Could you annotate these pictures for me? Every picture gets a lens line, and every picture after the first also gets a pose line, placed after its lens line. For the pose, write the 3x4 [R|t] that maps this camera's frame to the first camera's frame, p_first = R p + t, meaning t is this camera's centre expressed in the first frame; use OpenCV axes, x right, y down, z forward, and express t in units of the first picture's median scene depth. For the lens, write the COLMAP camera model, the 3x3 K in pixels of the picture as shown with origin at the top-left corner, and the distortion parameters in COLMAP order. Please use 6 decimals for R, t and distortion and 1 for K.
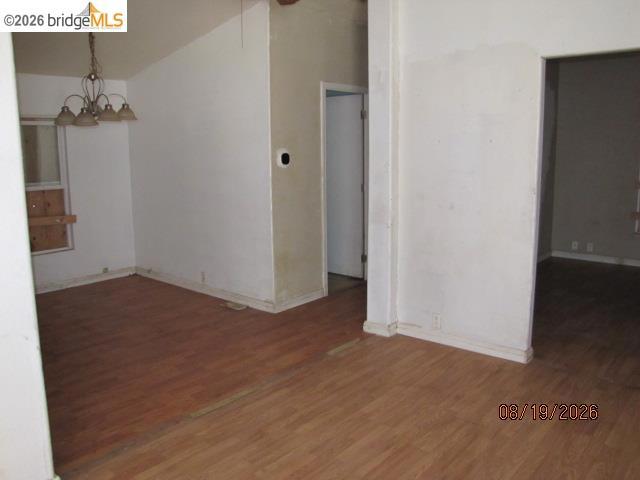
lens RADIAL K [[545.6, 0, 320.0], [0, 545.6, 240.0], [0, 0, 1]] dist [-0.096785, 0.015439]
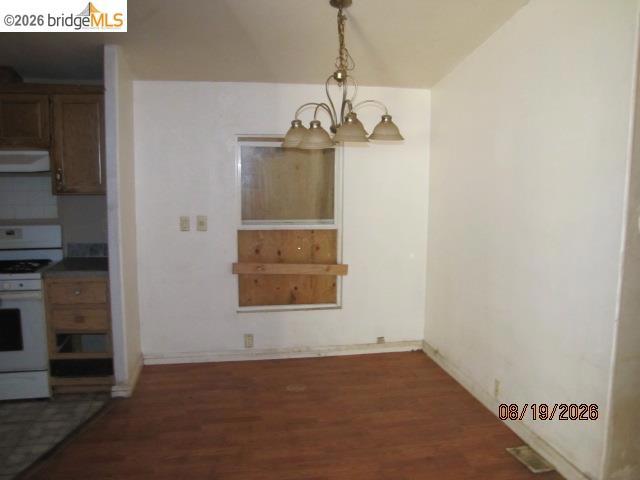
lens RADIAL K [[545.6, 0, 320.0], [0, 545.6, 240.0], [0, 0, 1]] dist [-0.096785, 0.015439]
pose [[0.778448, 0.090865, -0.621097, -0.003308], [-0.122620, 0.992417, -0.008496, -0.071809], [0.615616, 0.082773, 0.783687, 0.362284]]
